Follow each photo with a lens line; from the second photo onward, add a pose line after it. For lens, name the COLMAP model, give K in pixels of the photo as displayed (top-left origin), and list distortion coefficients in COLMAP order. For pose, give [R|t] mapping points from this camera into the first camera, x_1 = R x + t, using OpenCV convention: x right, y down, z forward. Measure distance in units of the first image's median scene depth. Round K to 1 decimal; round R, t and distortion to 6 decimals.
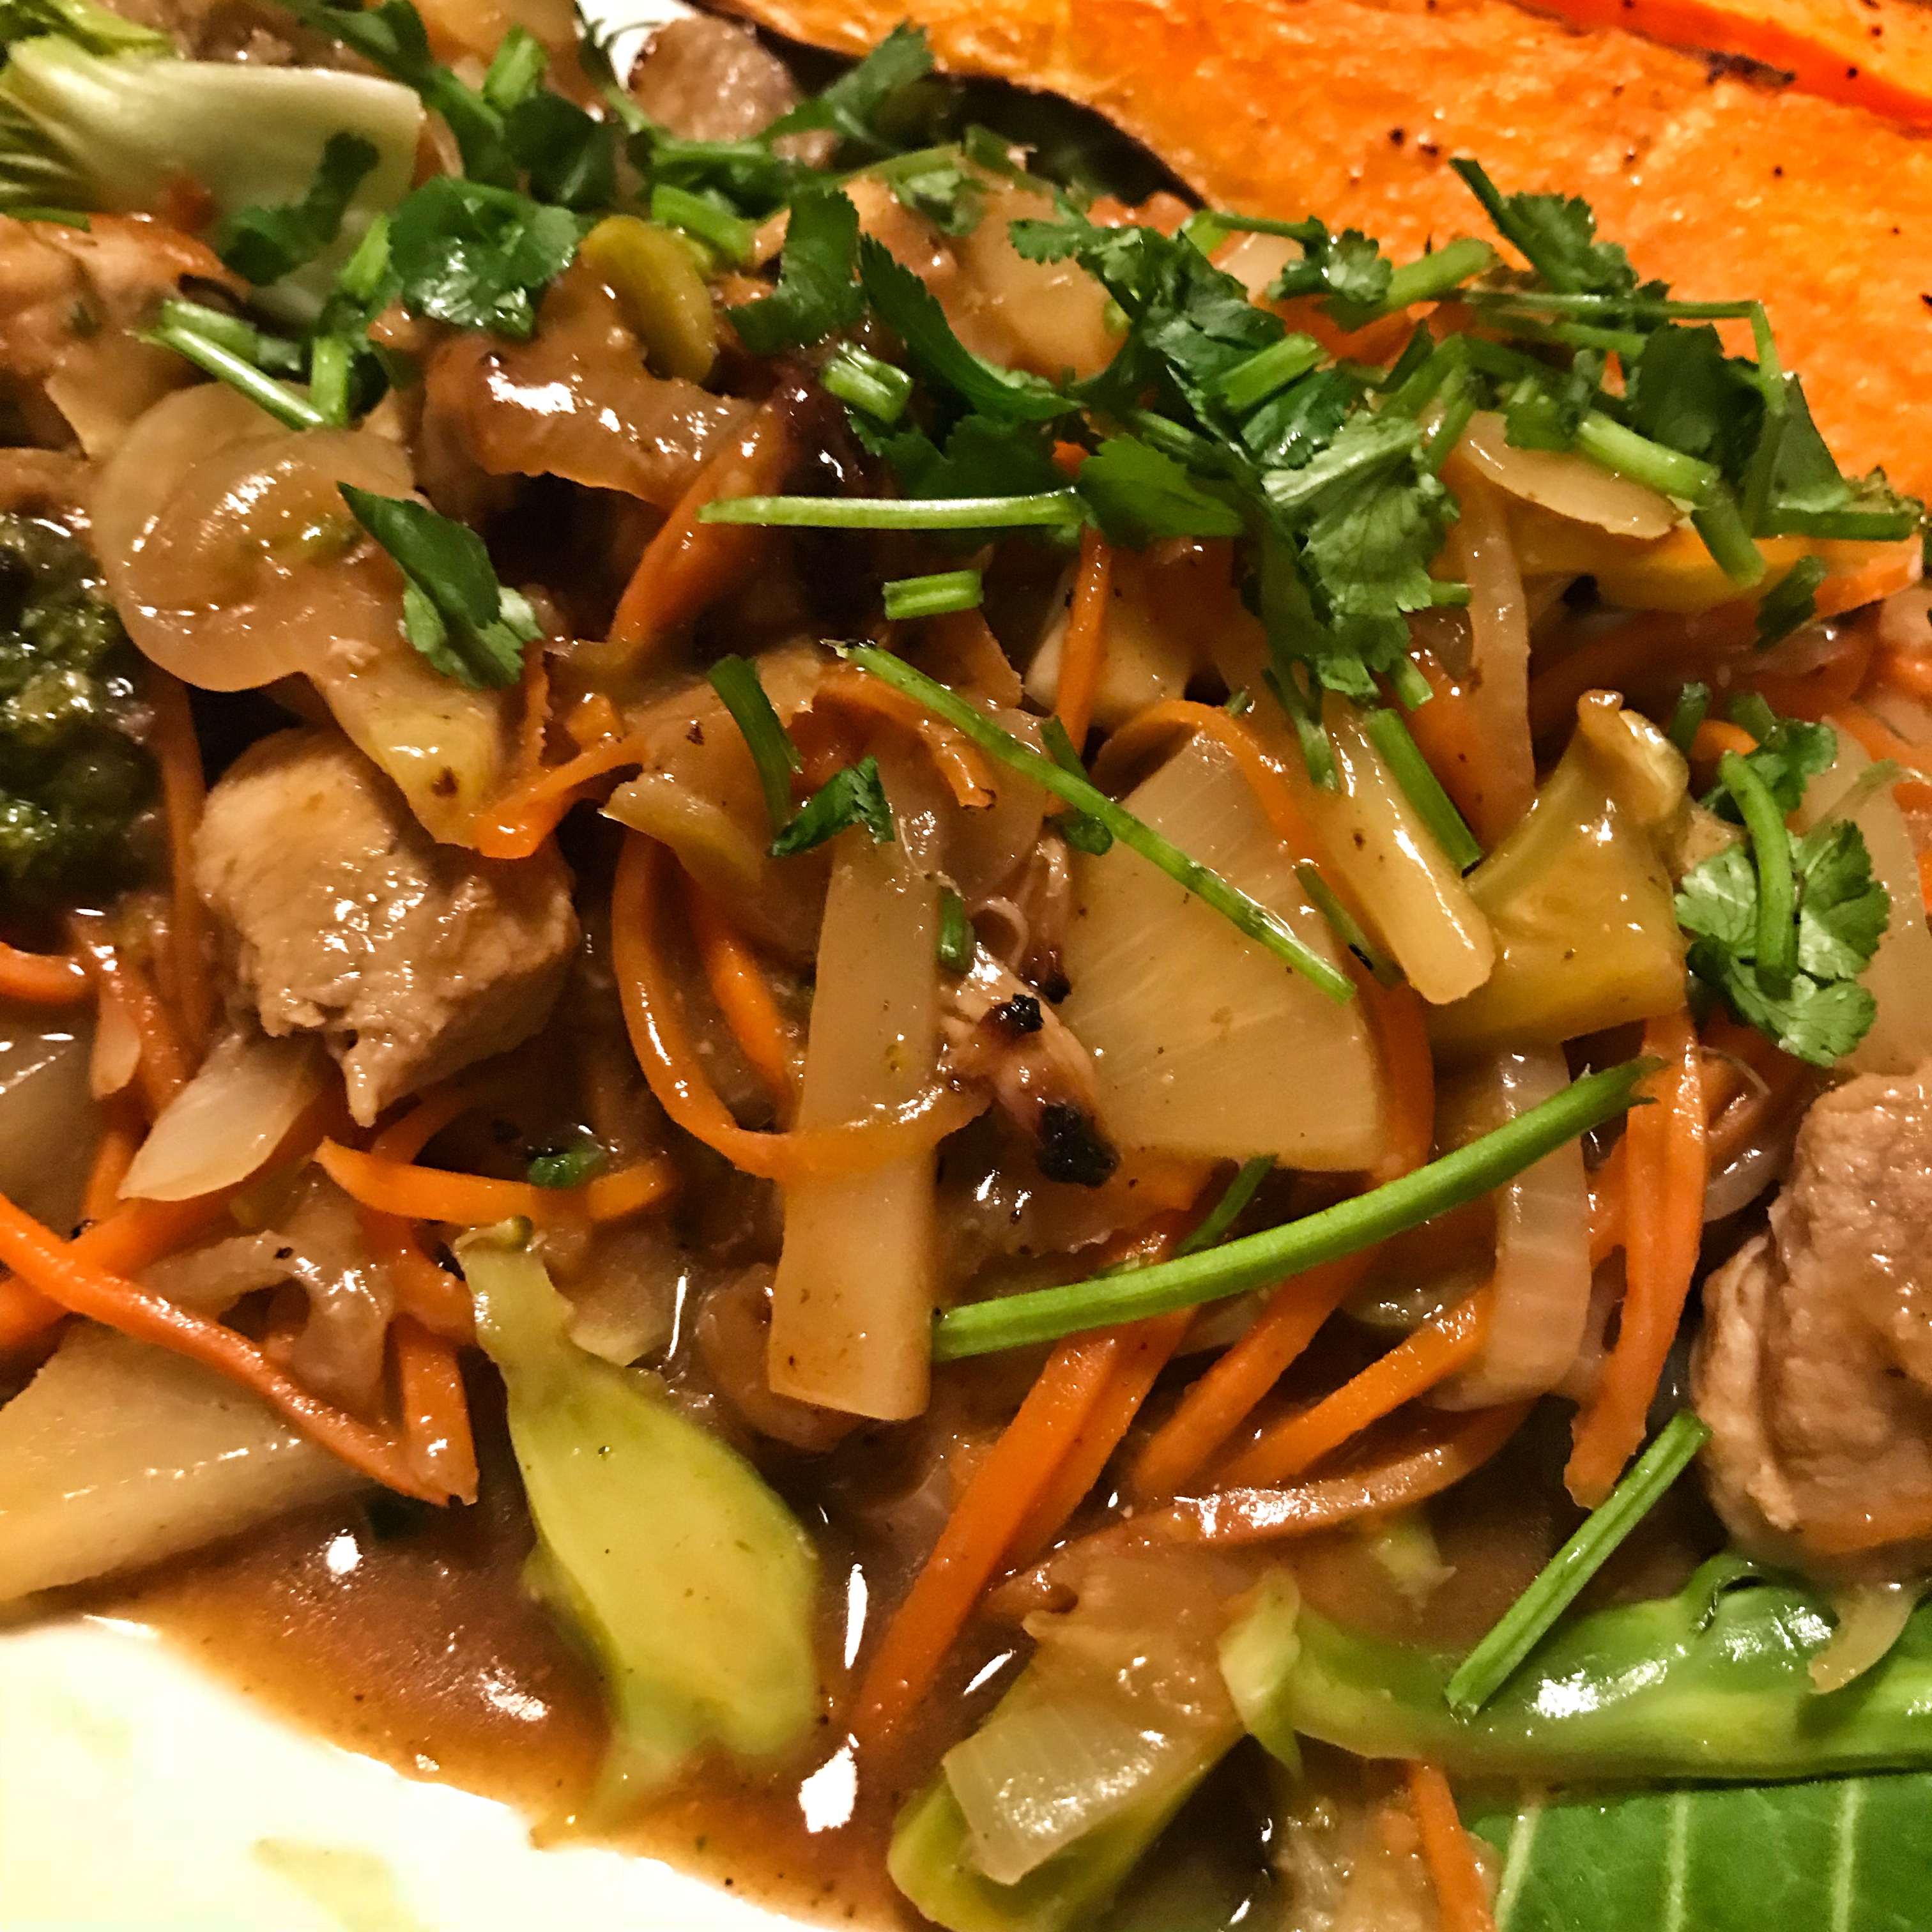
lens RADIAL K [[2171.1, 0, 976.4], [0, 2171.1, 960.4], [0, 0, 1]] dist [0.041685, 0.000000]
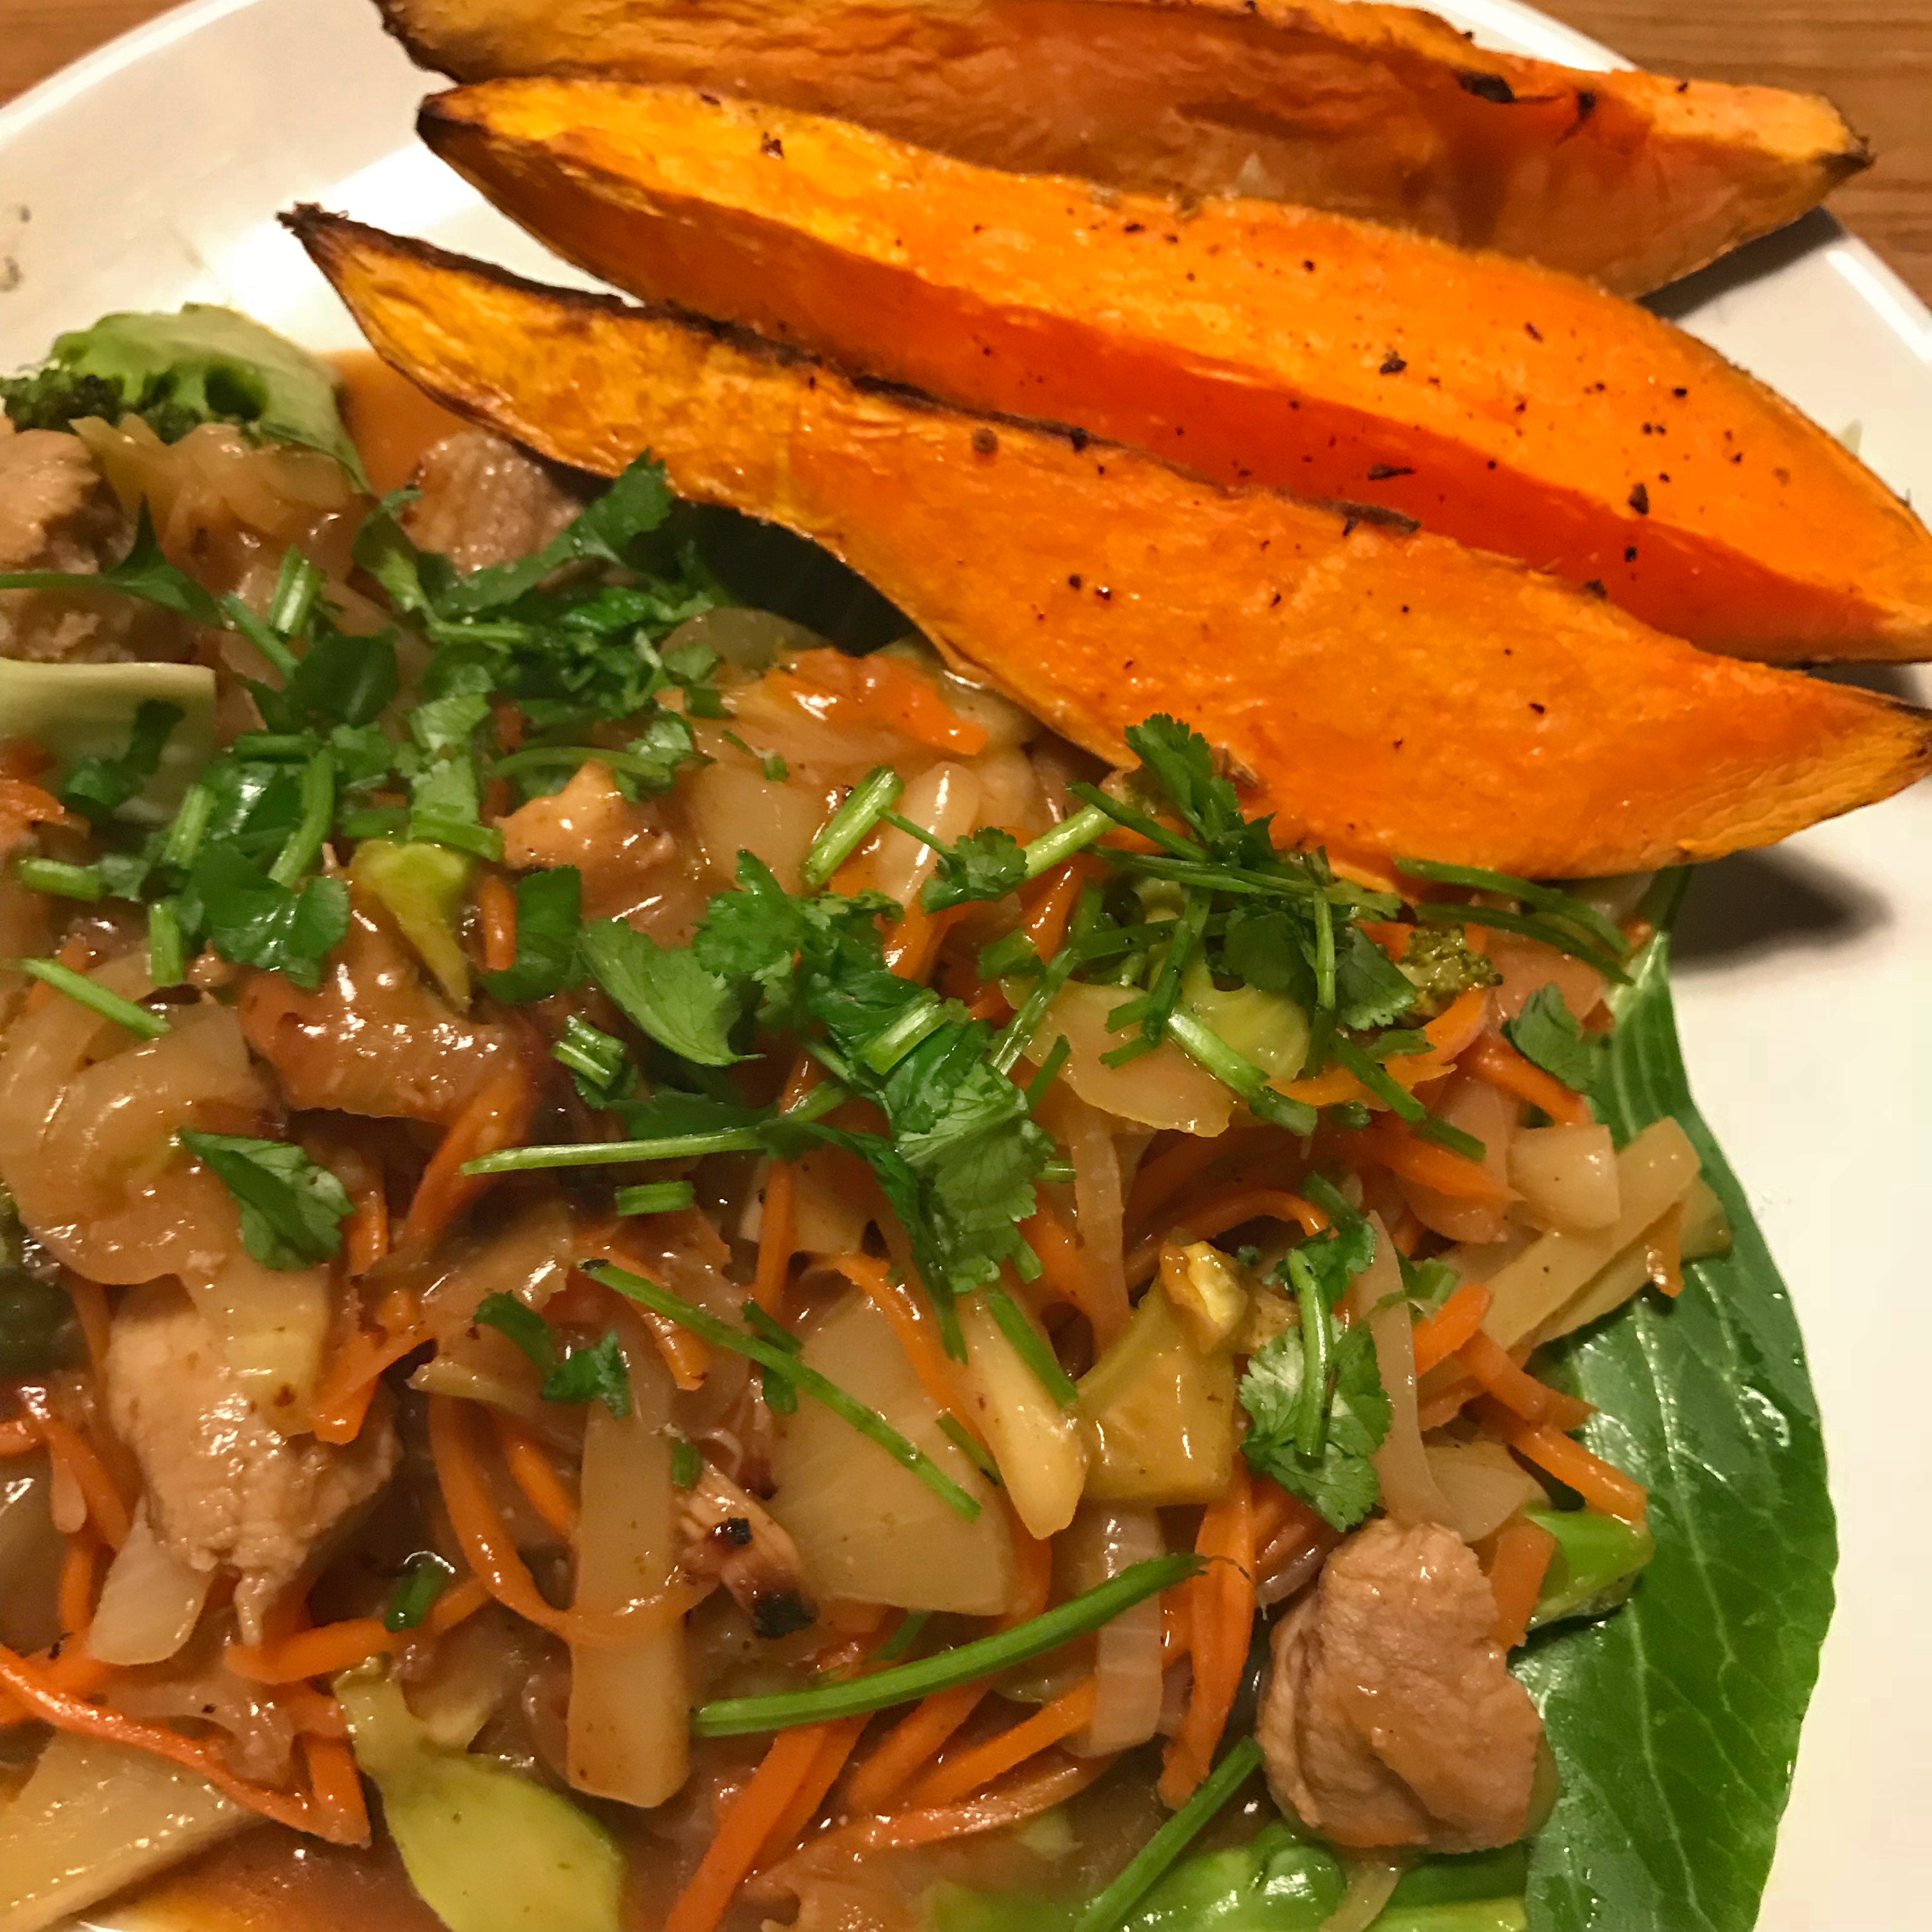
lens RADIAL K [[2171.1, 0, 957.9], [0, 2171.1, 977.6], [0, 0, 1]] dist [0.041685, 0.000000]
pose [[0.999177, -0.037437, -0.015634, 0.184803], [0.040216, 0.964734, 0.260137, -0.623978], [0.005344, -0.260552, 0.965445, -0.198807]]
